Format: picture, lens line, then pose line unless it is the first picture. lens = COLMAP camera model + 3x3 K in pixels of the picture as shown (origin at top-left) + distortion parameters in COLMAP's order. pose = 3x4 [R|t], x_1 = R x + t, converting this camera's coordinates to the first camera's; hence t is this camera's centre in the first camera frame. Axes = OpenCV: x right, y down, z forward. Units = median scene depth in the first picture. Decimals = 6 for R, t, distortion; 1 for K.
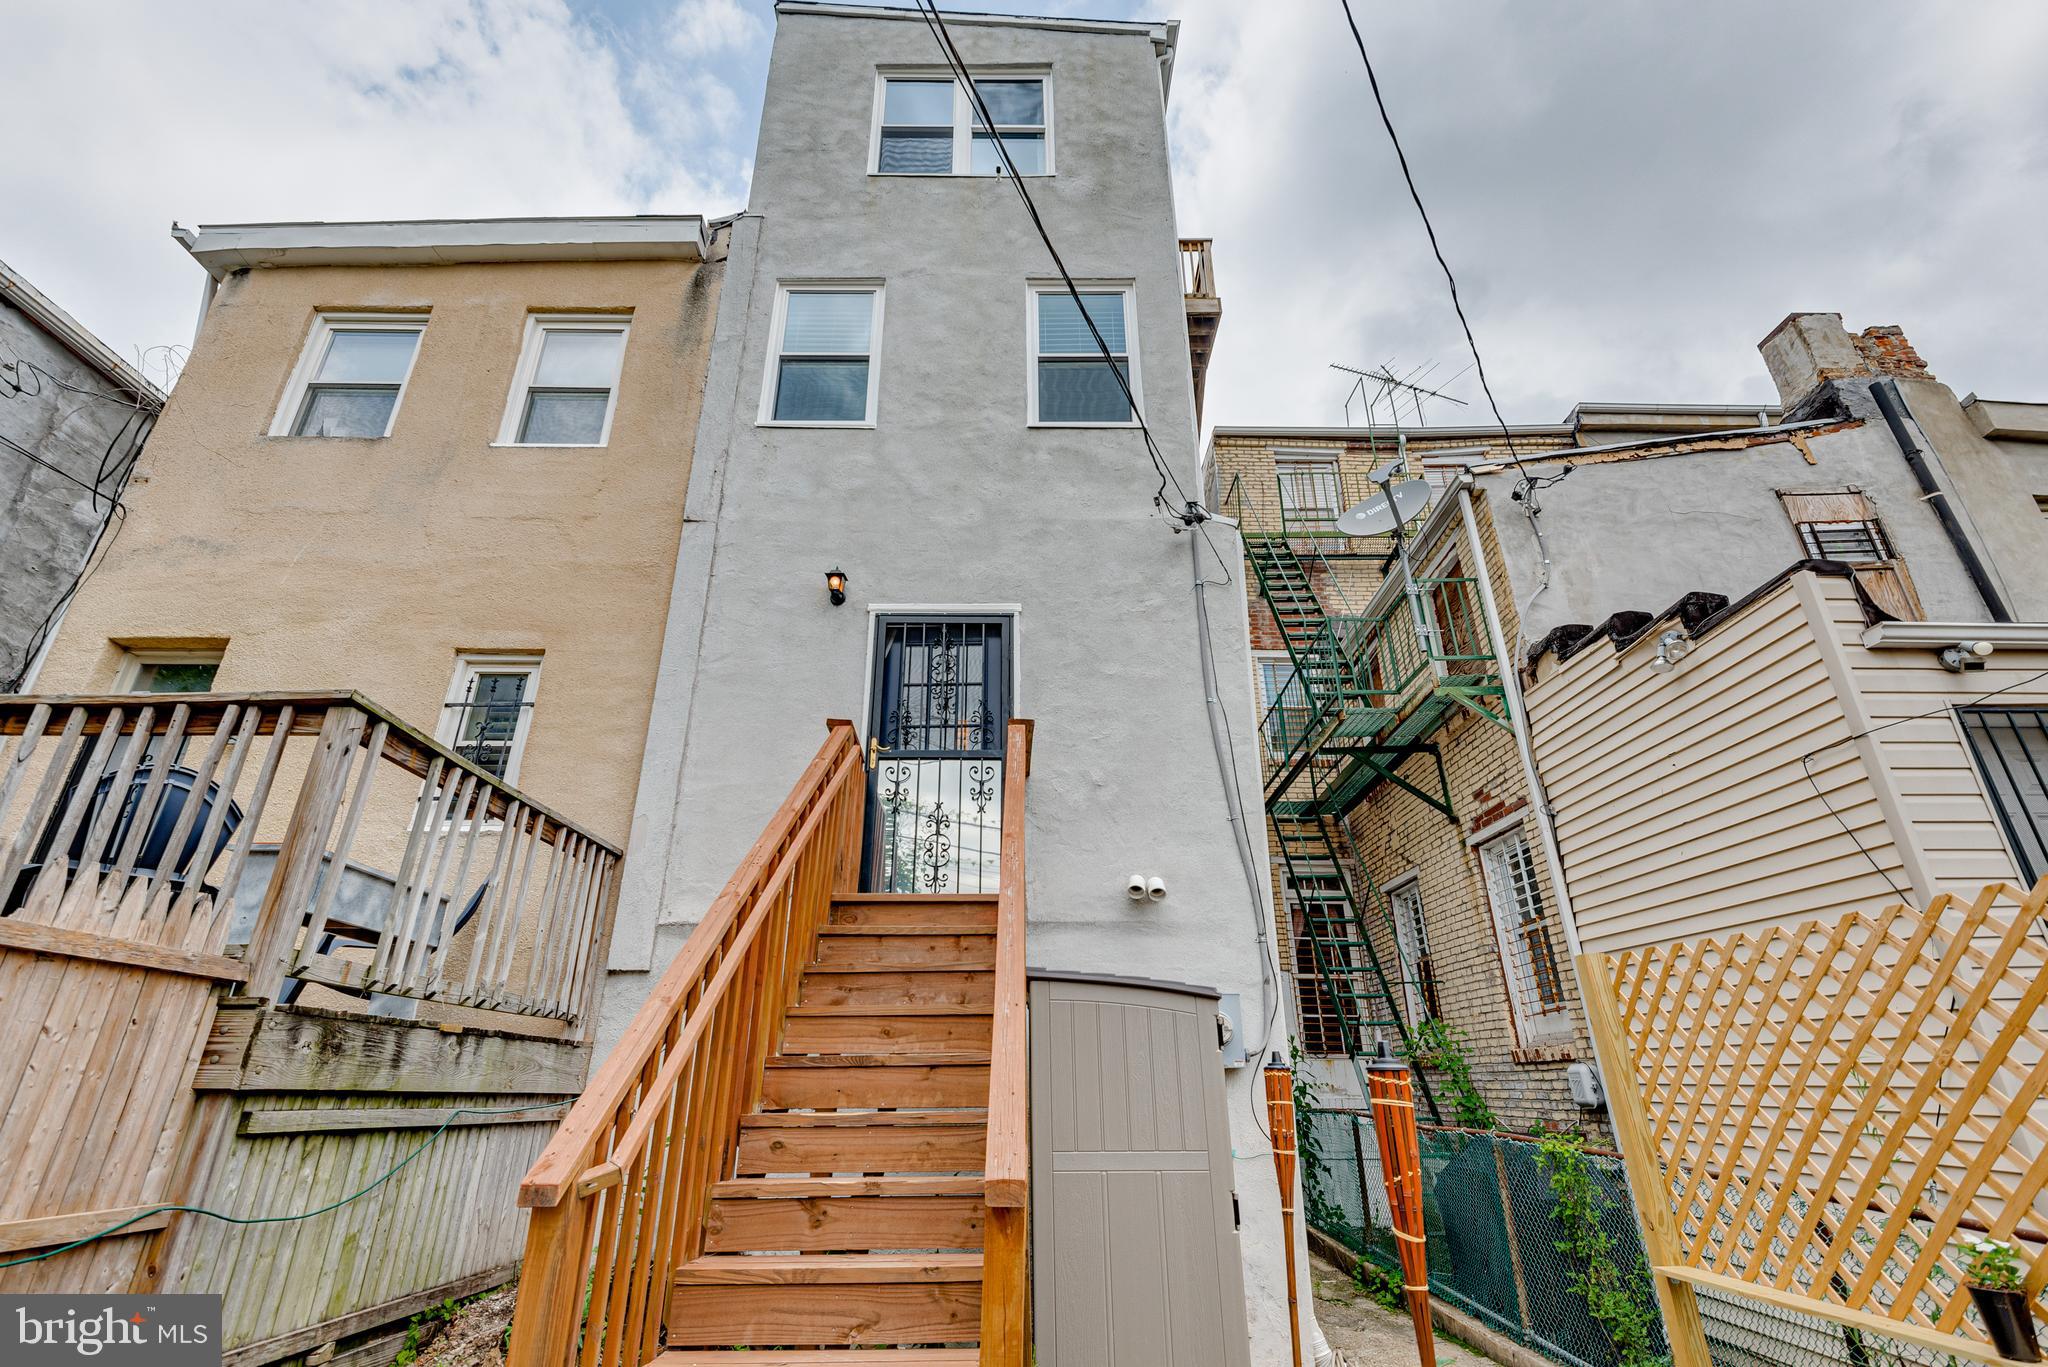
lens RADIAL K [[935.1, 0, 1024.0], [0, 935.1, 683.5], [0, 0, 1]] dist [0.038632, -0.010933]
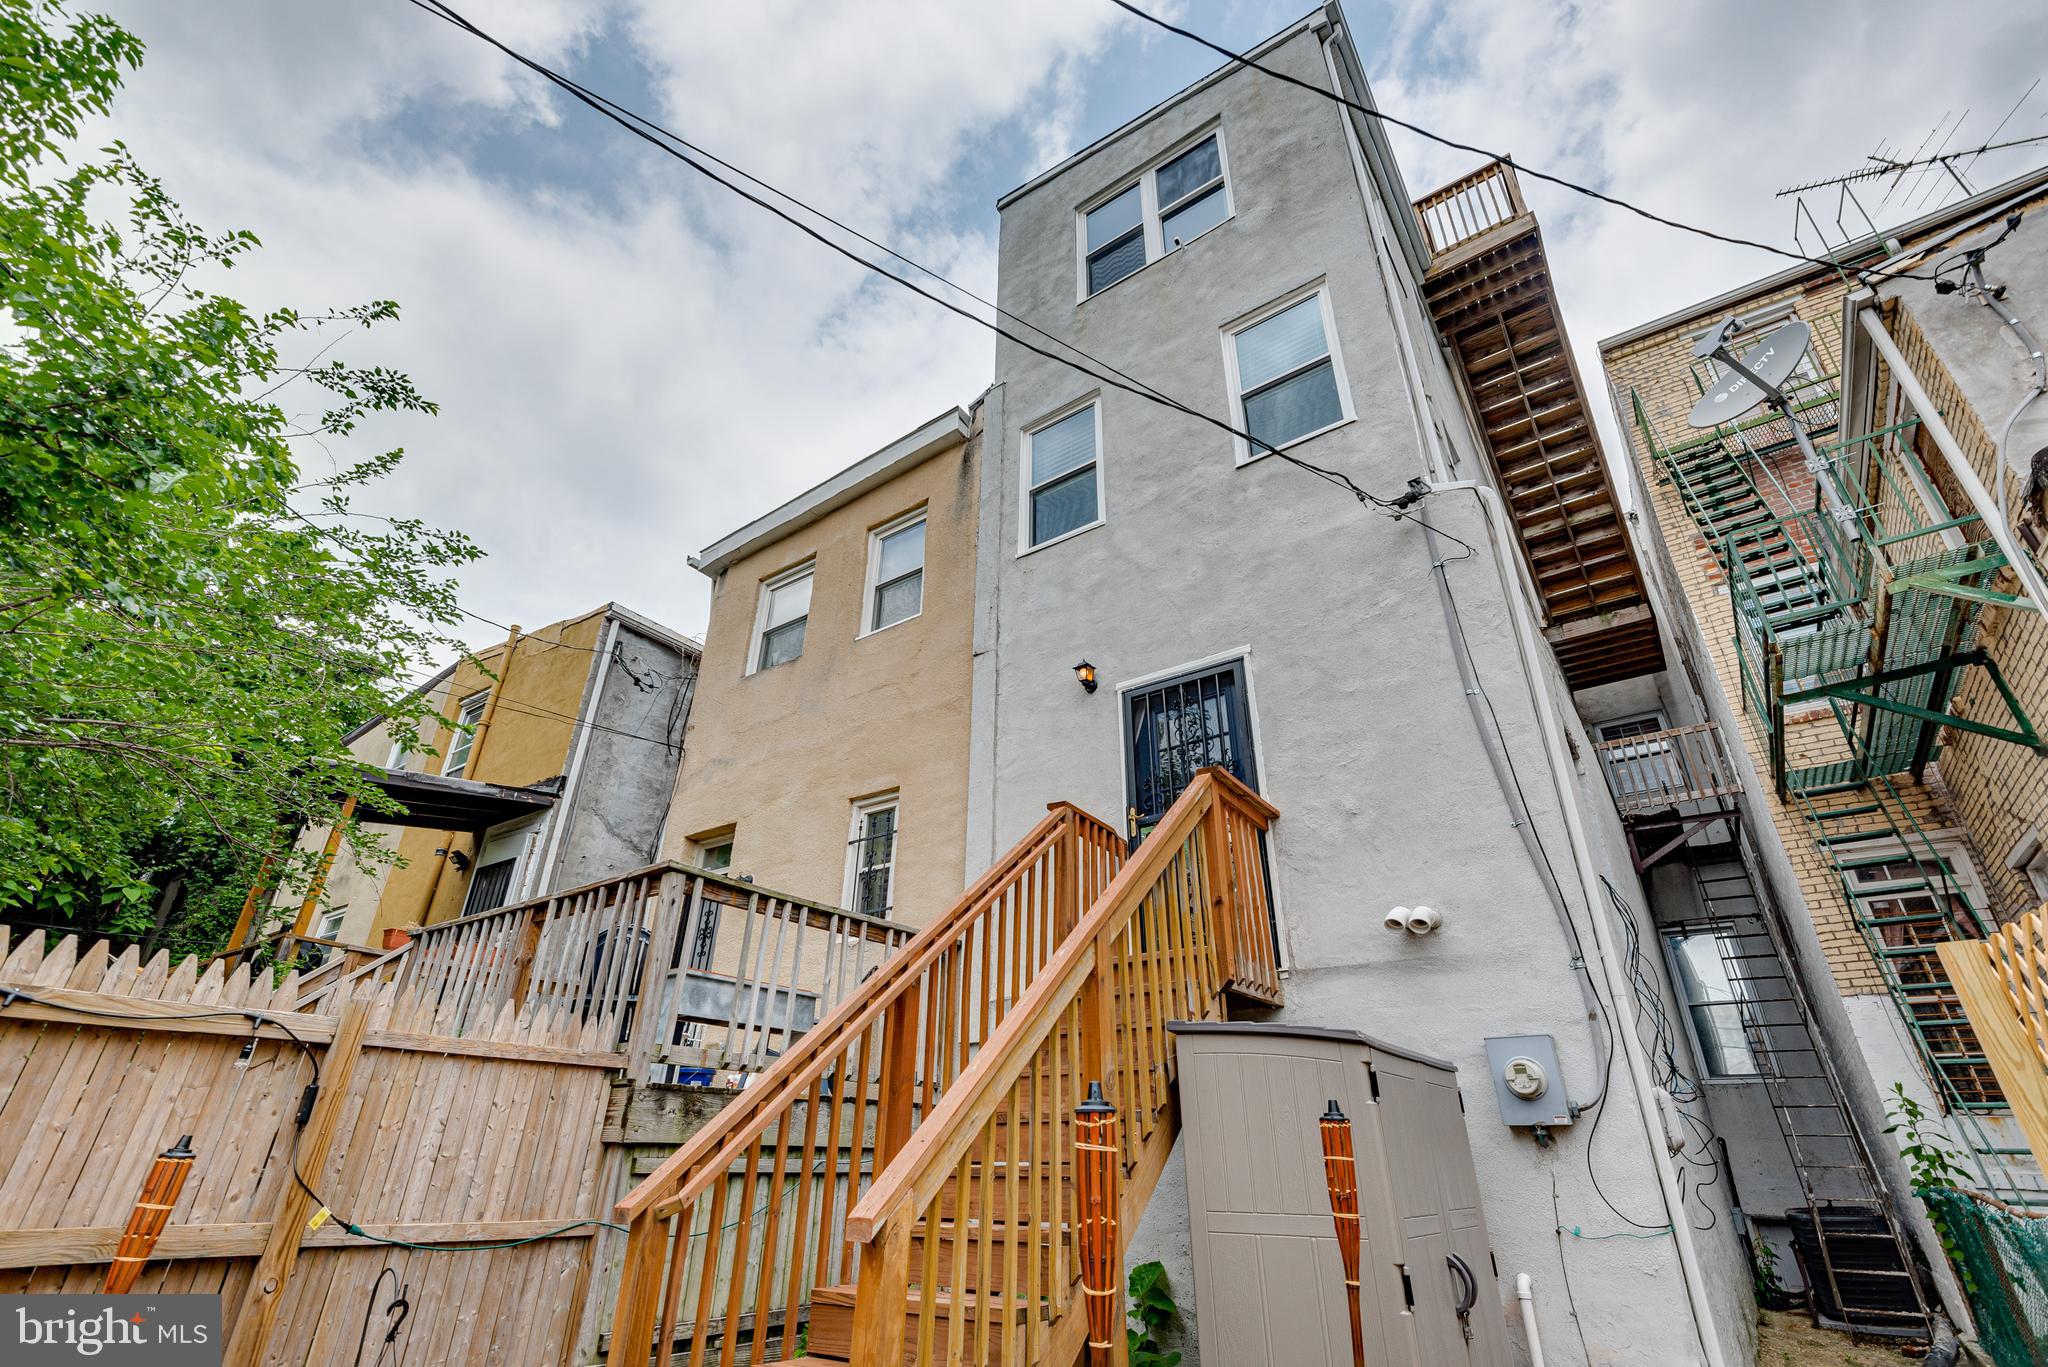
lens RADIAL K [[912.7, 0, 1024.0], [0, 912.7, 683.5], [0, 0, 1]] dist [0.052237, -0.031262]
pose [[0.815139, -0.258968, -0.518155, 0.295126], [0.223892, 0.965838, -0.130498, 0.028002], [0.534249, -0.009636, 0.845273, 0.053715]]
